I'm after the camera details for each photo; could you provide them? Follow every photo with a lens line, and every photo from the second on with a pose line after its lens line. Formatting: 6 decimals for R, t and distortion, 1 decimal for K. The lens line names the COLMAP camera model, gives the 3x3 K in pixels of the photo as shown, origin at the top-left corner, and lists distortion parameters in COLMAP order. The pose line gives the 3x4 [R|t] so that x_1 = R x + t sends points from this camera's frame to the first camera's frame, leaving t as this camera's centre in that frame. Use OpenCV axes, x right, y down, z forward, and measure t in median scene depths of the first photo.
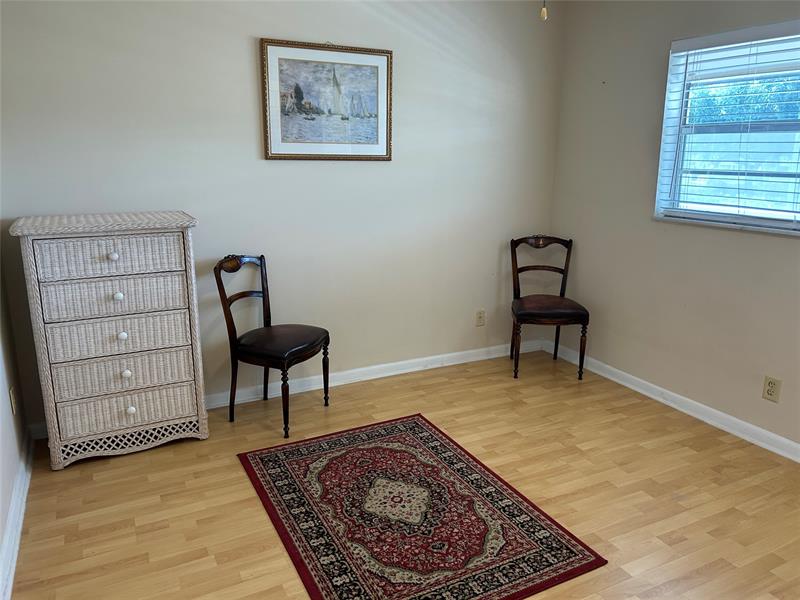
lens RADIAL K [[603.6, 0, 400.0], [0, 603.6, 300.0], [0, 0, 1]] dist [0.076317, -0.109048]
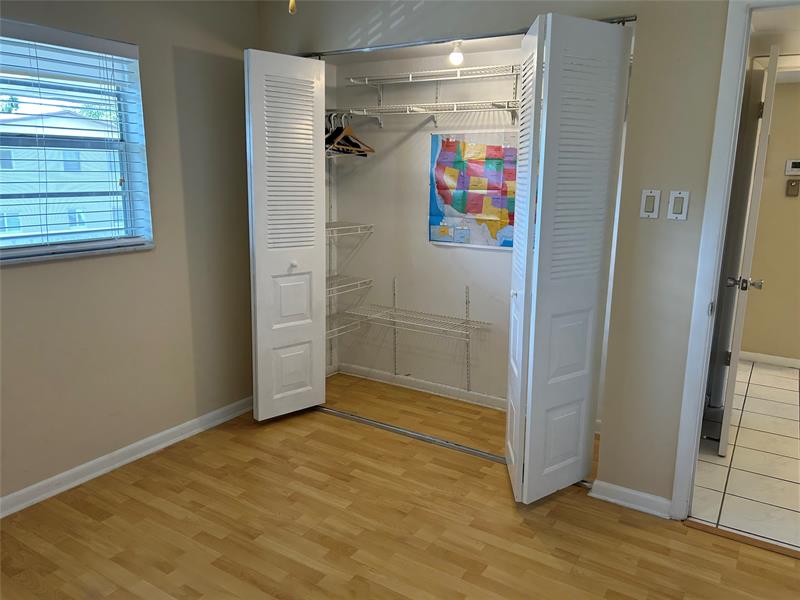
lens RADIAL K [[603.6, 0, 400.0], [0, 603.6, 300.0], [0, 0, 1]] dist [0.076317, -0.109048]
pose [[-0.499431, -0.192850, 0.844617, -0.395135], [0.191715, 0.926139, 0.324827, -0.250549], [-0.844875, 0.324154, -0.425571, 0.982609]]
